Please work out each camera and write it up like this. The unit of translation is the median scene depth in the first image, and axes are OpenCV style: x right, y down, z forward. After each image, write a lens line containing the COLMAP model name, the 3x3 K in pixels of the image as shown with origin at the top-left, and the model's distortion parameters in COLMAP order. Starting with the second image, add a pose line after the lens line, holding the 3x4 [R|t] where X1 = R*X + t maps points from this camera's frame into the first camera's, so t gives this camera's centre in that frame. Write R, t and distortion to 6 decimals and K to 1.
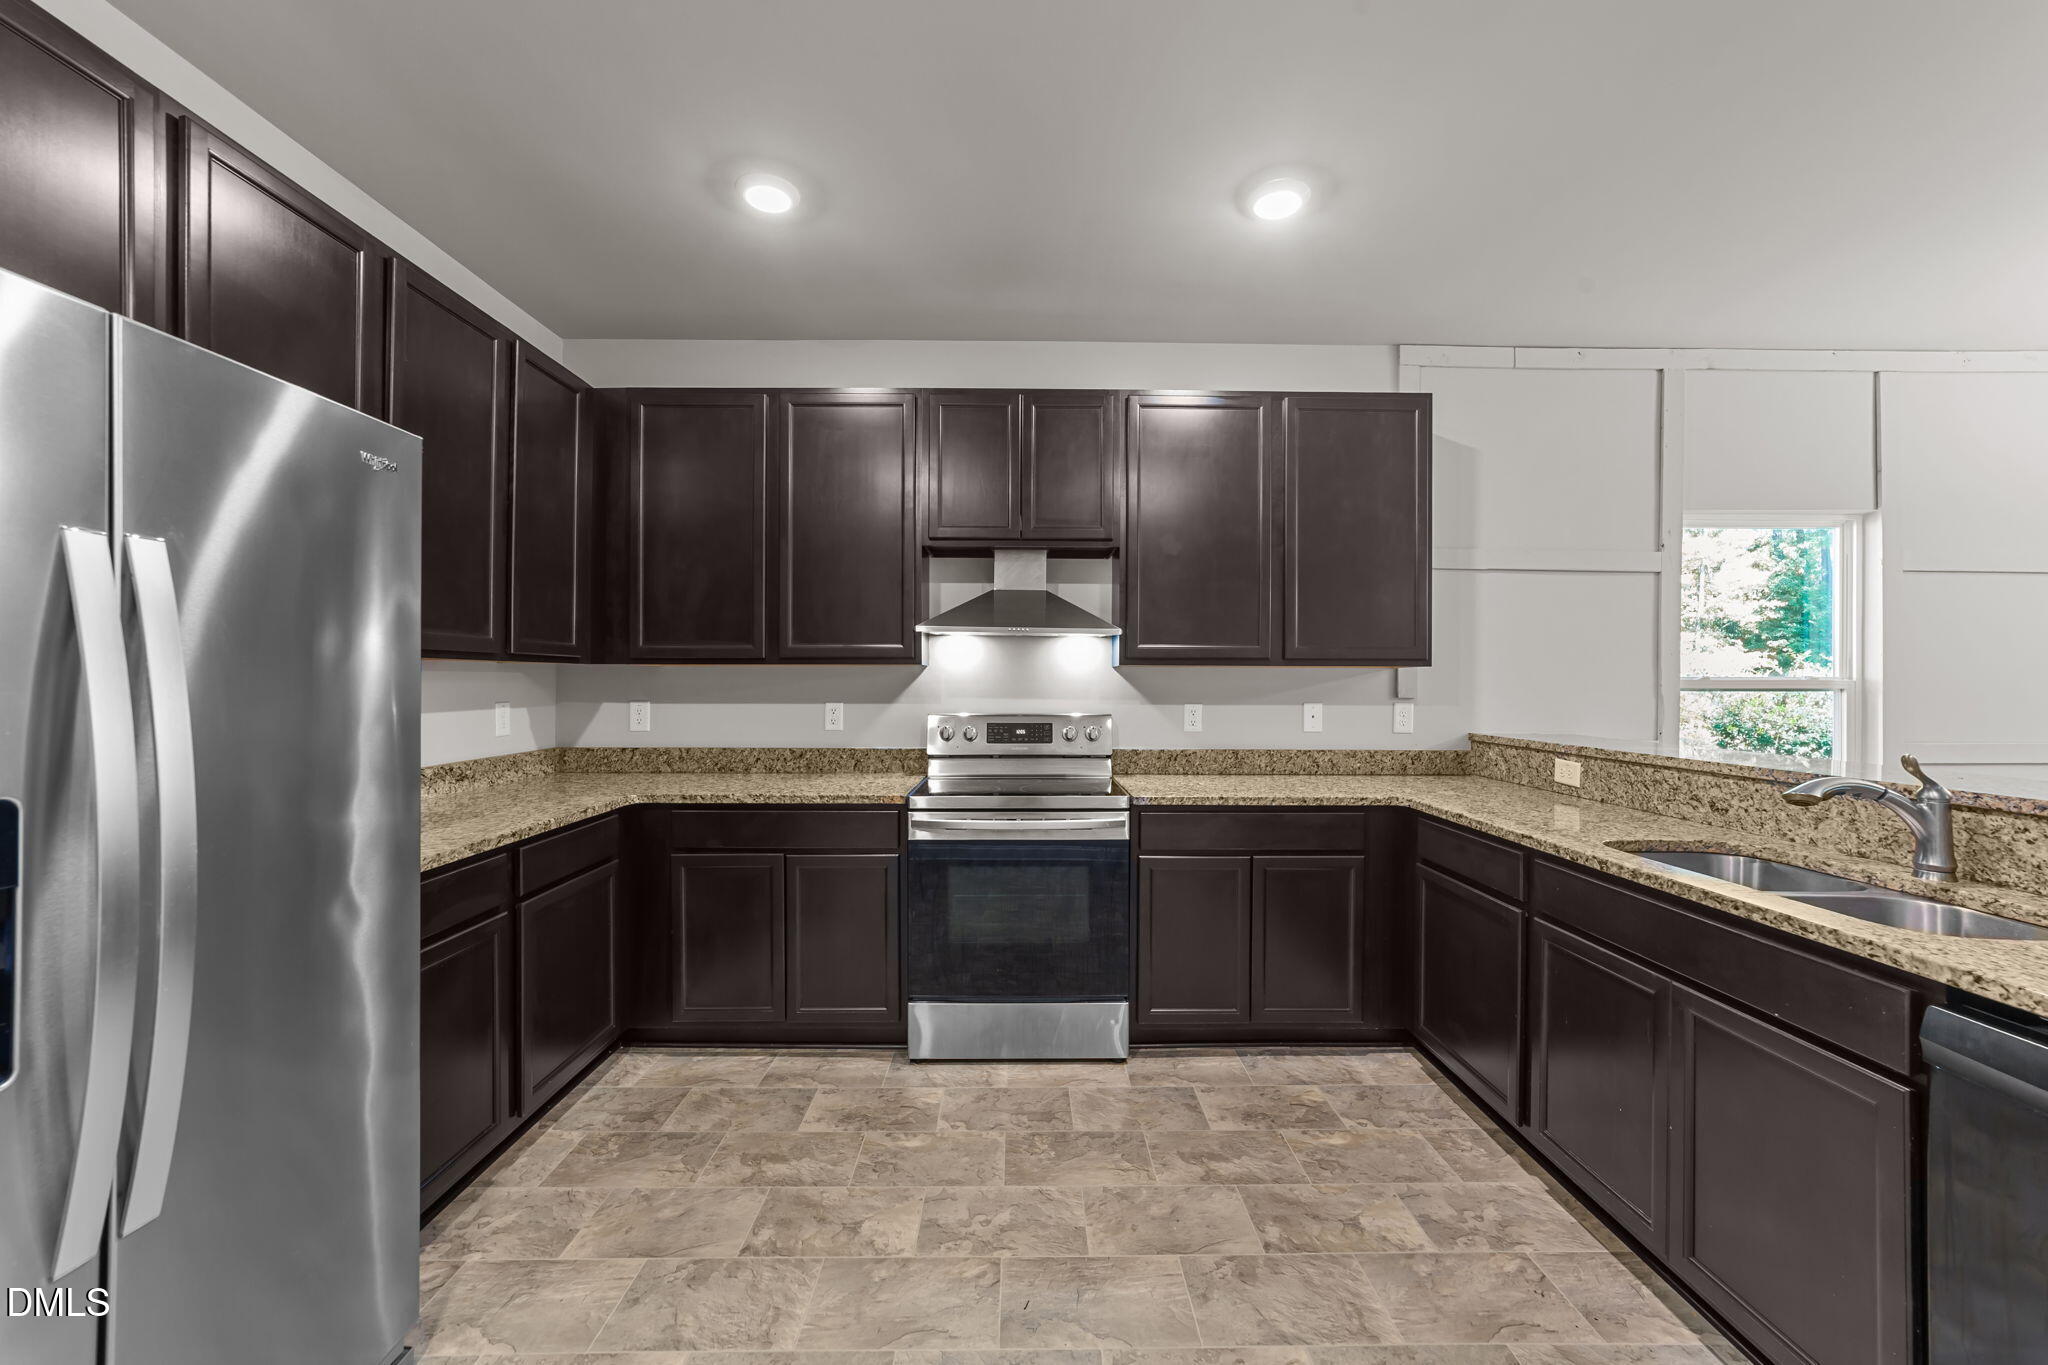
lens RADIAL K [[787.9, 0, 1034.5], [0, 787.9, 682.9], [0, 0, 1]] dist [-0.011855, 0.000380]
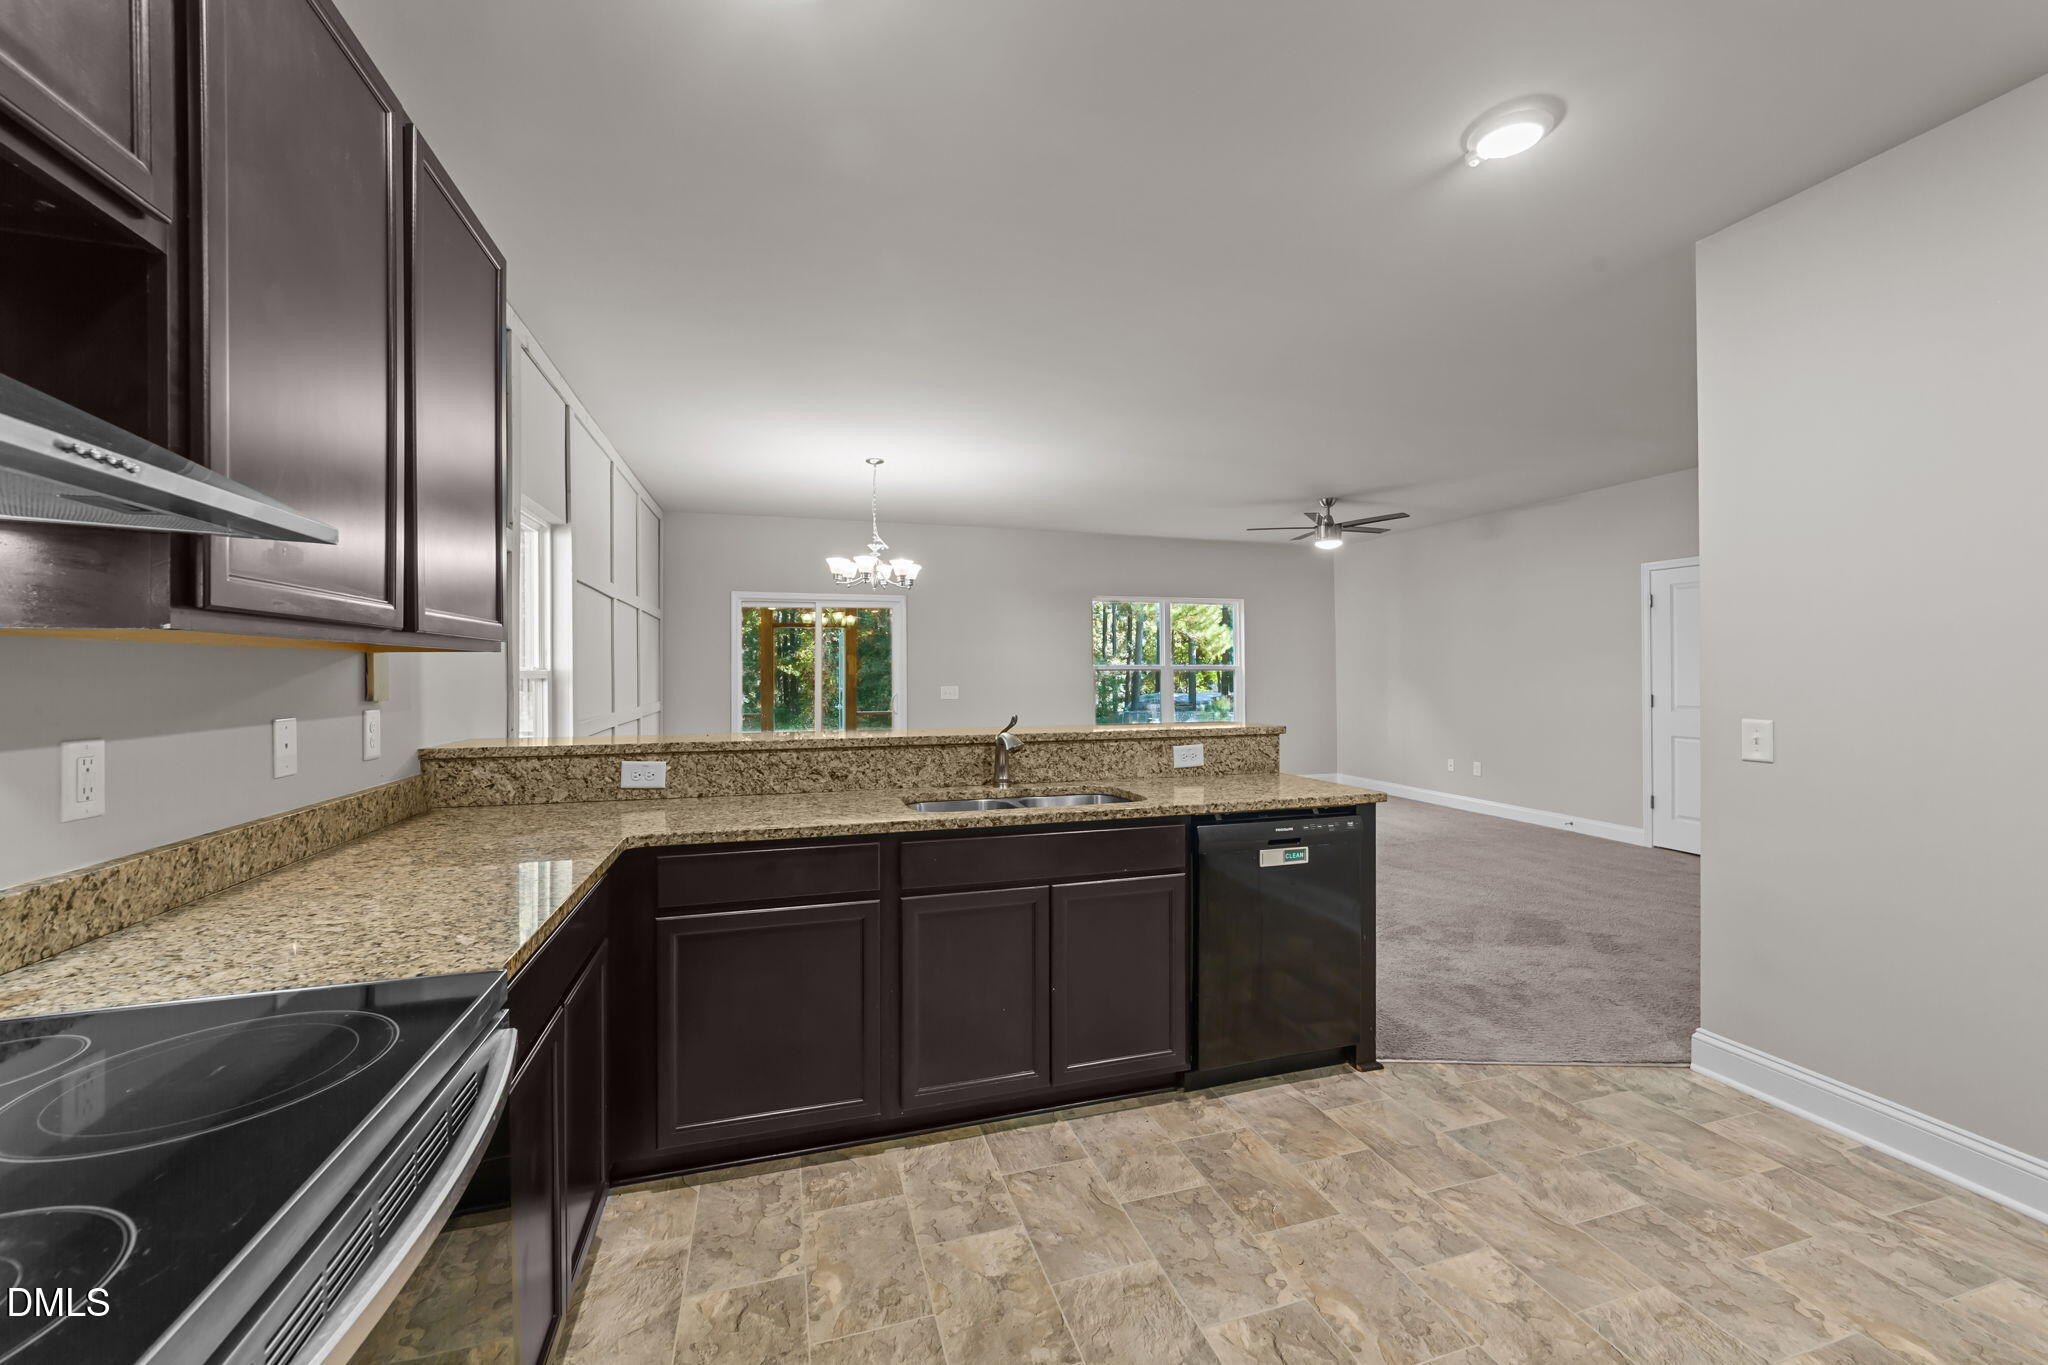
lens RADIAL K [[809.3, 0, 1033.3], [0, 809.3, 669.4], [0, 0, 1]] dist [-0.011848, 0.005639]
pose [[-0.284677, -0.000768, 0.958623, -0.338782], [0.003251, 0.999993, 0.001766, -0.006100], [-0.958618, 0.003619, -0.284673, 0.856923]]
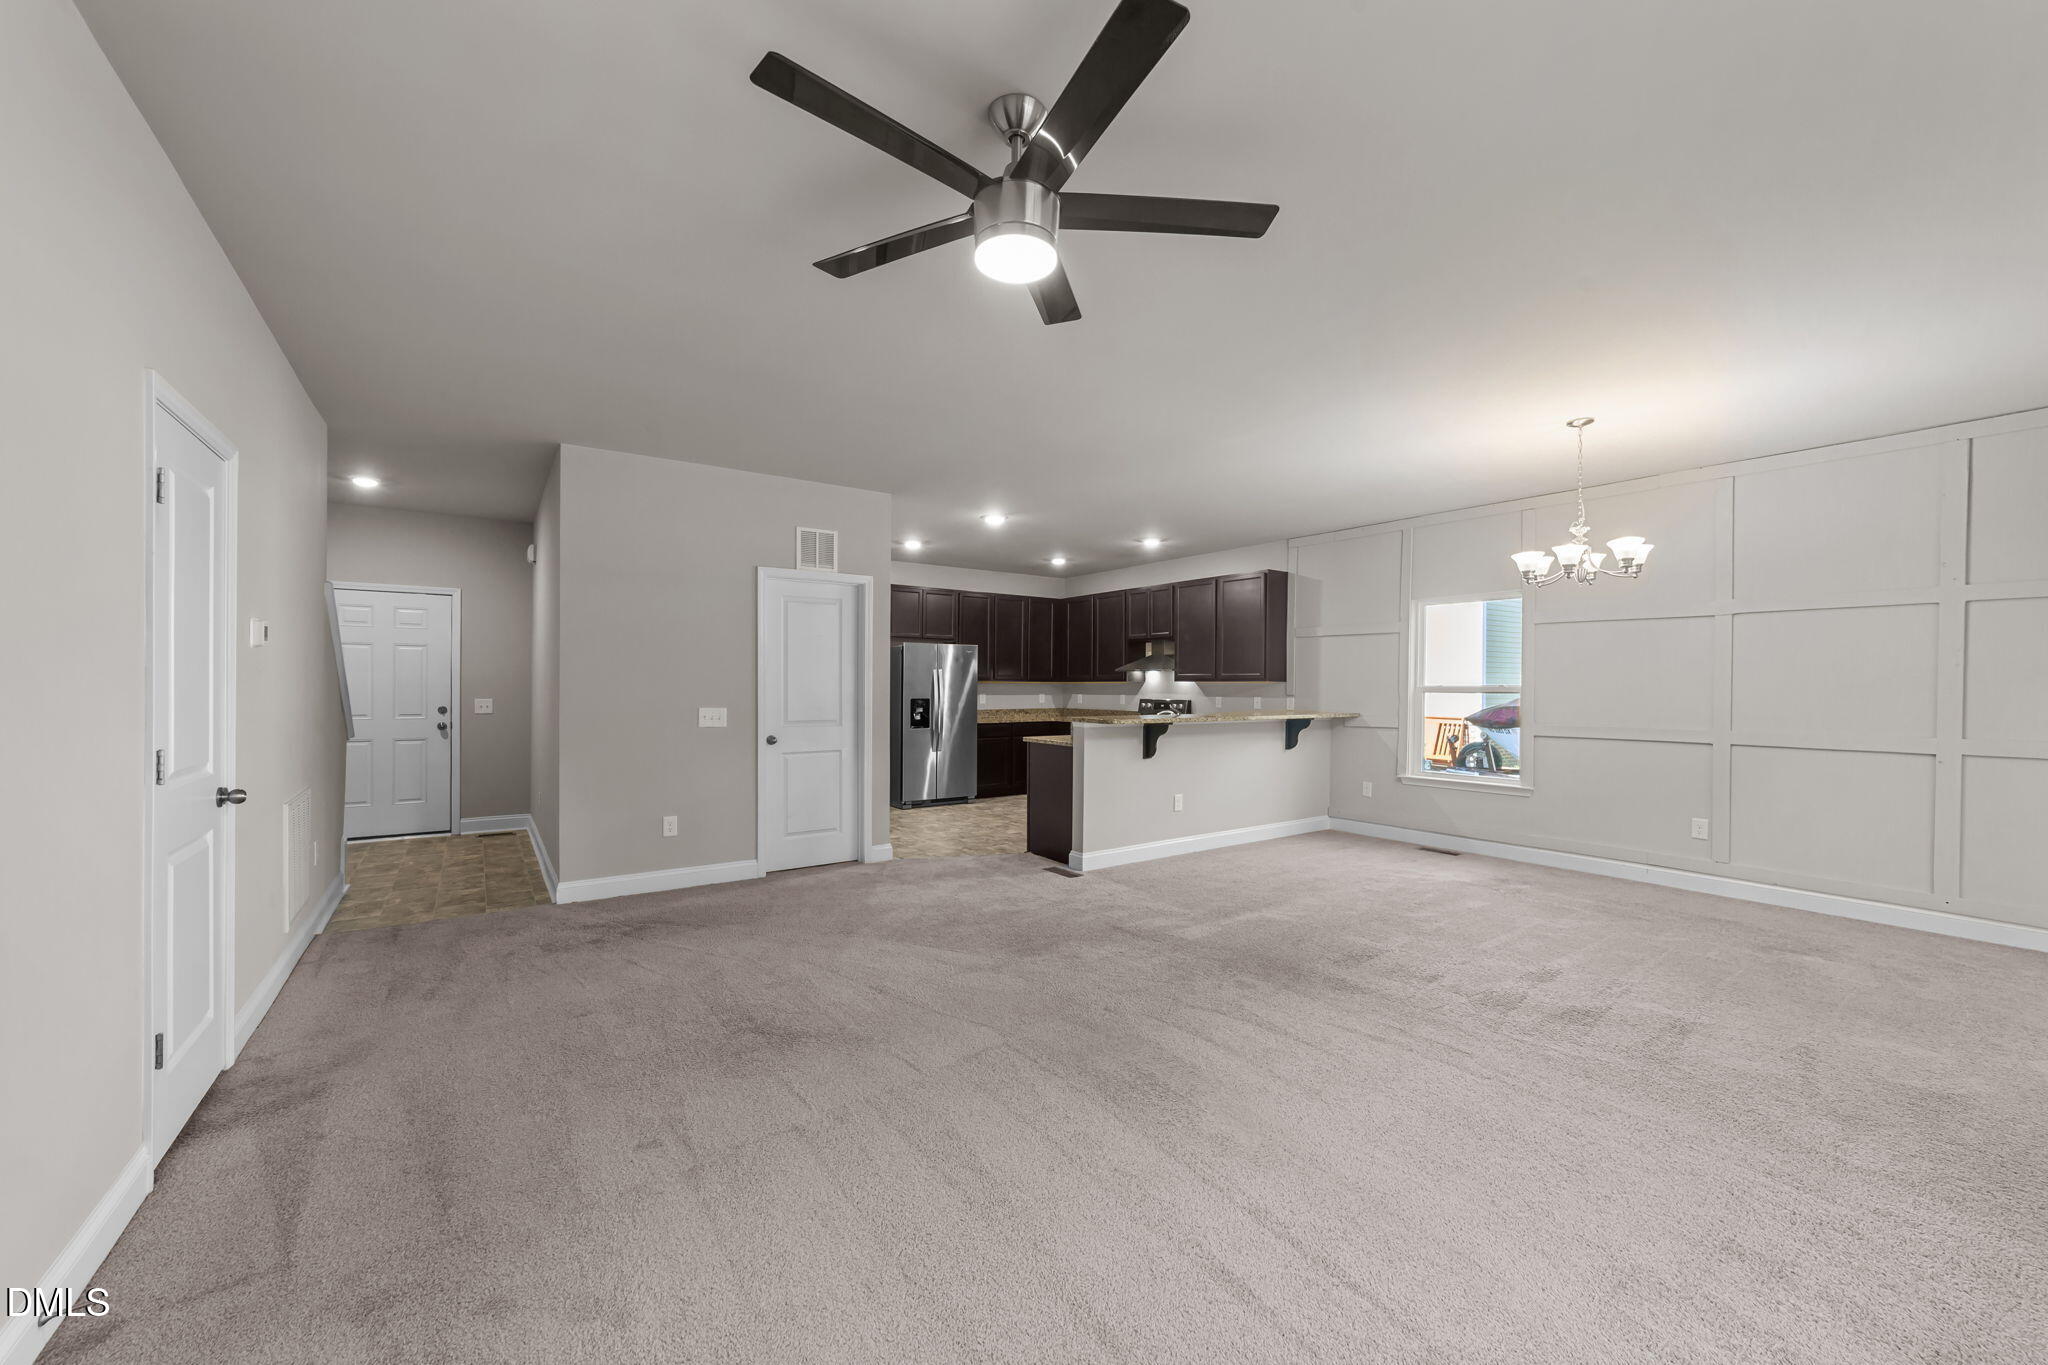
lens RADIAL K [[796.5, 0, 1028.8], [0, 796.5, 685.4], [0, 0, 1]] dist [-0.018140, 0.008564]
pose [[0.563668, -0.000884, -0.826001, 2.417731], [-0.005734, 0.999971, -0.004983, 0.009645], [0.825981, 0.007545, 0.563647, -1.141213]]
